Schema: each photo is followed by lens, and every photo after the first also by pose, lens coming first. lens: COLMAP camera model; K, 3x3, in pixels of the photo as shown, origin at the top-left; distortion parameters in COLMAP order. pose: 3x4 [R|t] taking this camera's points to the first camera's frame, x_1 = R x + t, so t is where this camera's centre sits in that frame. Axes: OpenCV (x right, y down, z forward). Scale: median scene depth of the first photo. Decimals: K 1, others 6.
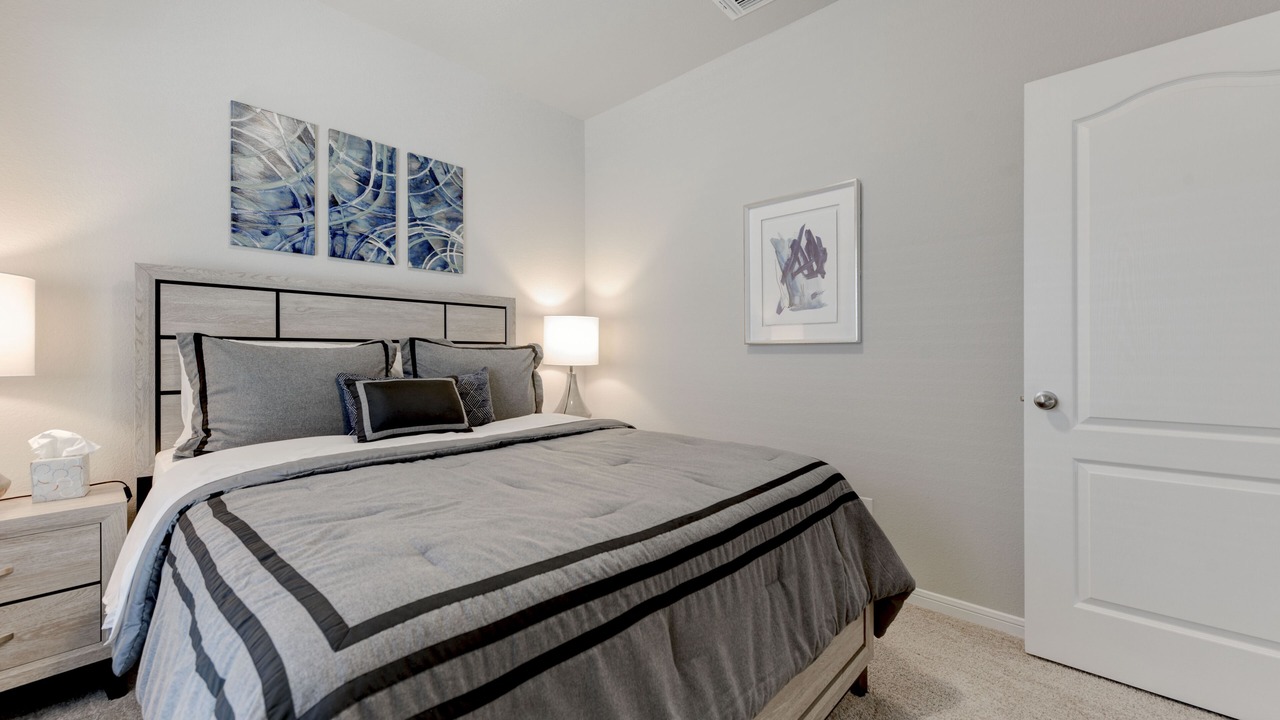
lens RADIAL K [[499.5, 0, 645.5], [0, 499.5, 354.3], [0, 0, 1]] dist [0.001804, -0.001476]
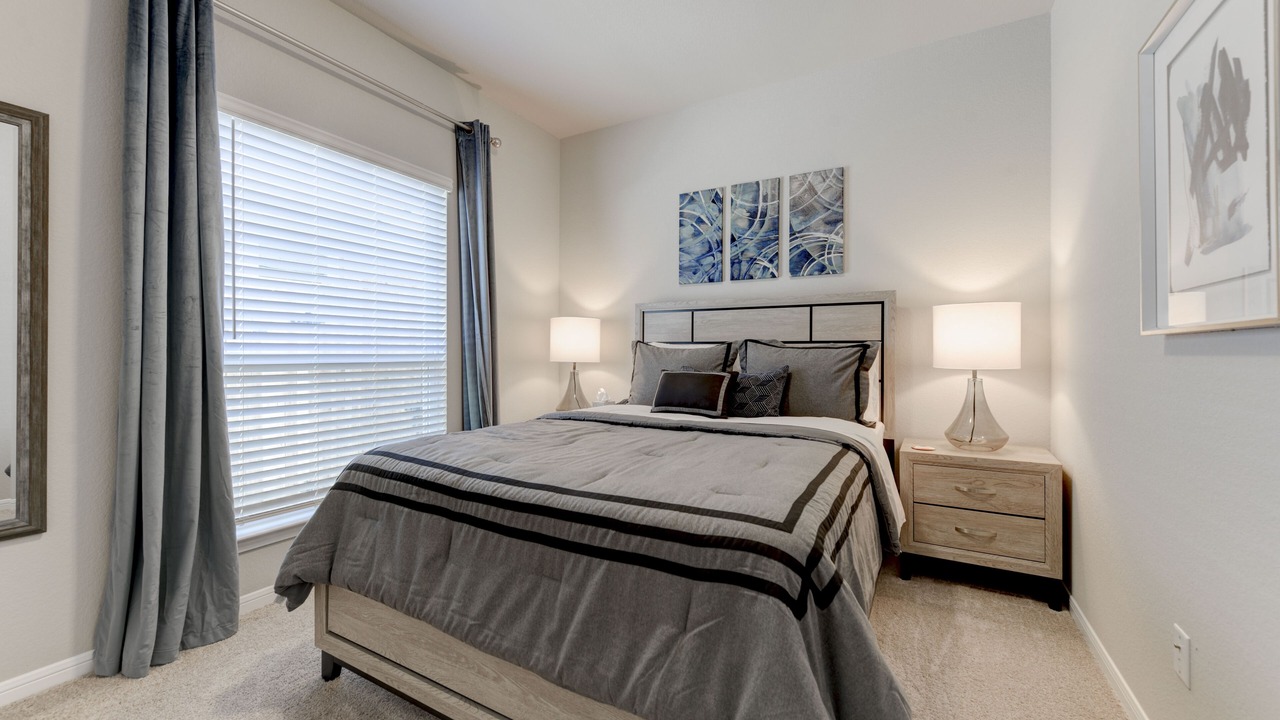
lens RADIAL K [[499.5, 0, 645.3], [0, 499.5, 353.3], [0, 0, 1]] dist [0.001804, -0.001476]
pose [[0.234285, 0.003436, -0.972162, 0.591454], [-0.003600, 0.999990, 0.002667, -0.002022], [0.972161, 0.002875, 0.234295, 0.436604]]
